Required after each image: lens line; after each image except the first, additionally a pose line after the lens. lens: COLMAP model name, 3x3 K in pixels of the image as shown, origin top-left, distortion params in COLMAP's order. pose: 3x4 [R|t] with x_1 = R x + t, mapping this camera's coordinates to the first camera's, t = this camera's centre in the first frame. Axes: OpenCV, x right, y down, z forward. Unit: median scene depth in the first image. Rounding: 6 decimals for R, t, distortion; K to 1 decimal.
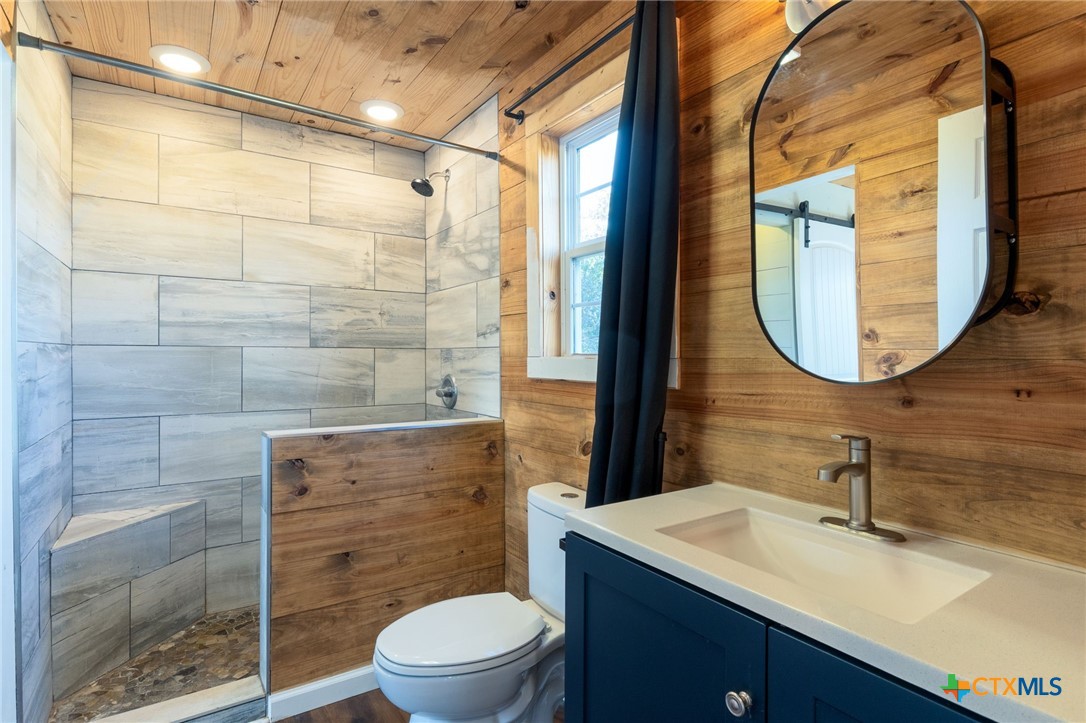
lens RADIAL K [[540.5, 0, 535.3], [0, 540.5, 358.1], [0, 0, 1]] dist [-0.004536, -0.002382]
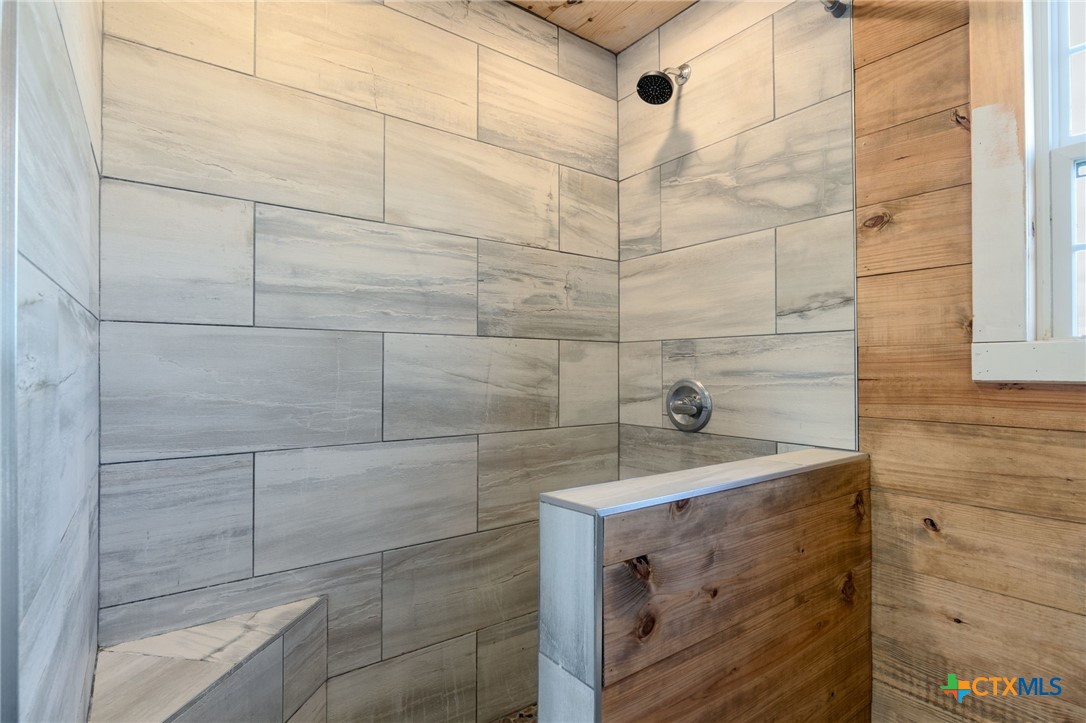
lens RADIAL K [[540.5, 0, 550.1], [0, 540.5, 364.1], [0, 0, 1]] dist [-0.004536, -0.002382]
pose [[0.998541, -0.000013, 0.054002, -0.416670], [0.000520, 0.999956, -0.009363, 0.021154], [-0.053999, 0.009377, 0.998497, 0.418281]]
